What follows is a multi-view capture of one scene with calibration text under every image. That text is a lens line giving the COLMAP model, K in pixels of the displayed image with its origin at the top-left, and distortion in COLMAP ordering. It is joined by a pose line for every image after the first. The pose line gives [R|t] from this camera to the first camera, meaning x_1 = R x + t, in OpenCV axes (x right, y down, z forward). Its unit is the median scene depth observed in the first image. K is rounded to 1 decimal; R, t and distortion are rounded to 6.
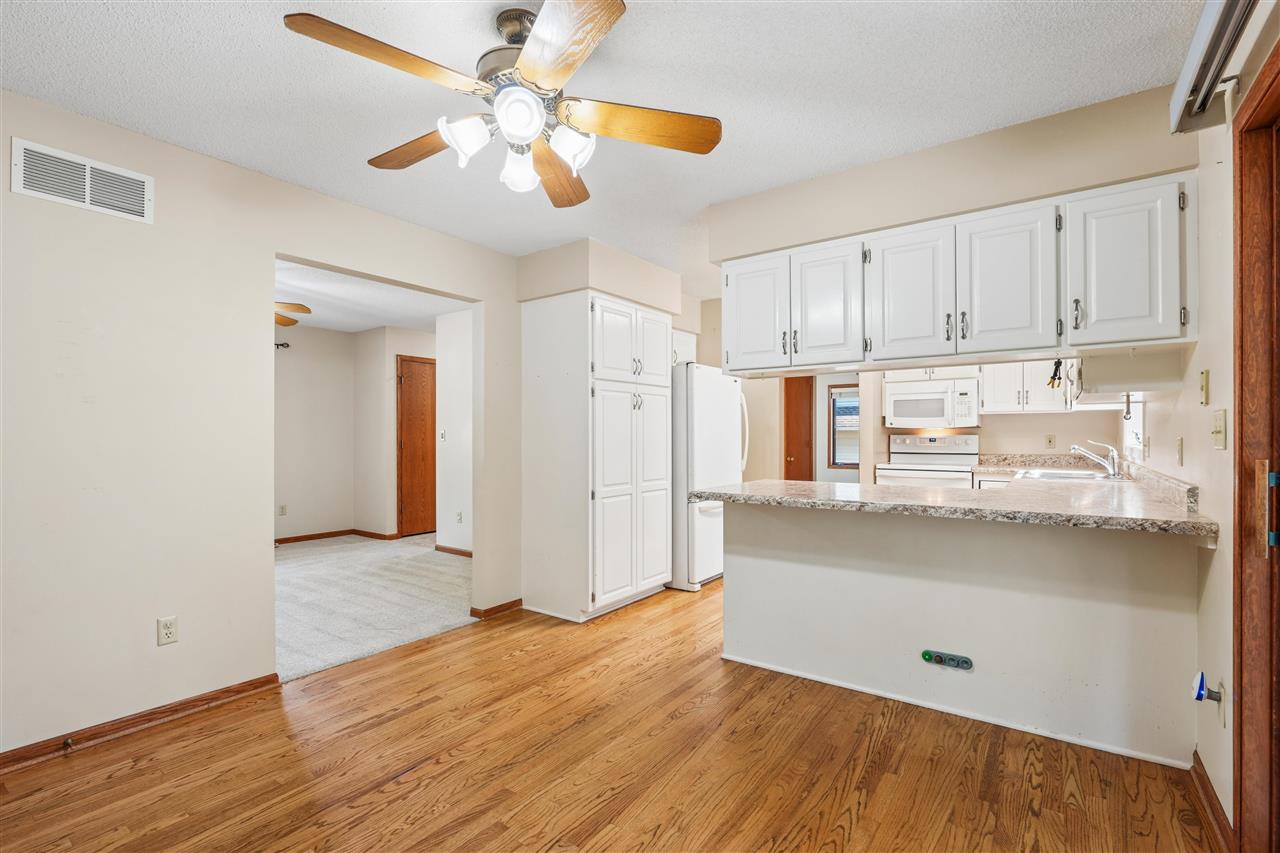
lens RADIAL K [[576.4, 0, 640.2], [0, 576.4, 437.6], [0, 0, 1]] dist [-0.002574, 0.000331]
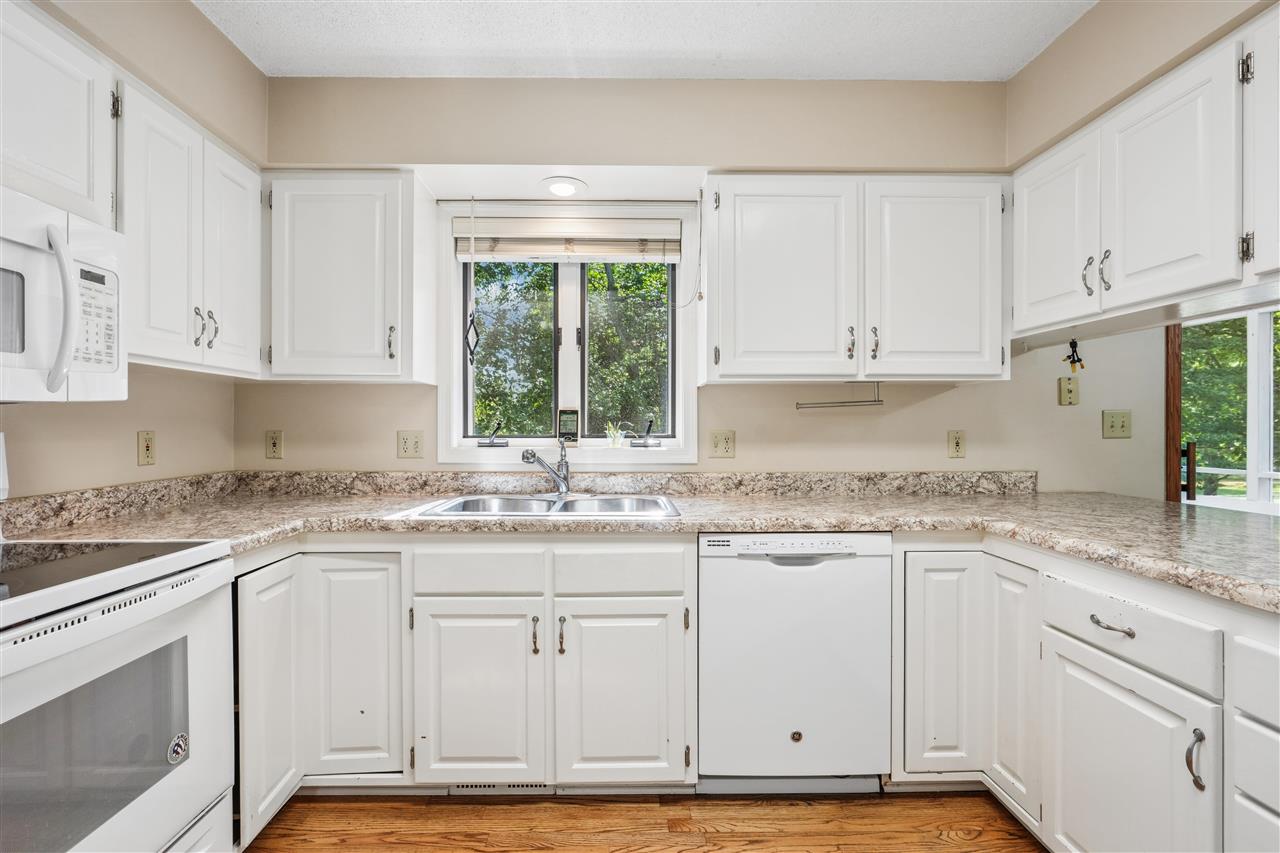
lens RADIAL K [[576.4, 0, 633.4], [0, 576.4, 428.3], [0, 0, 1]] dist [-0.002574, 0.000331]
pose [[-0.591224, 0.003411, 0.806500, 0.379820], [0.005968, 0.999982, 0.000145, -0.009128], [-0.806485, 0.004899, -0.591234, 1.824955]]
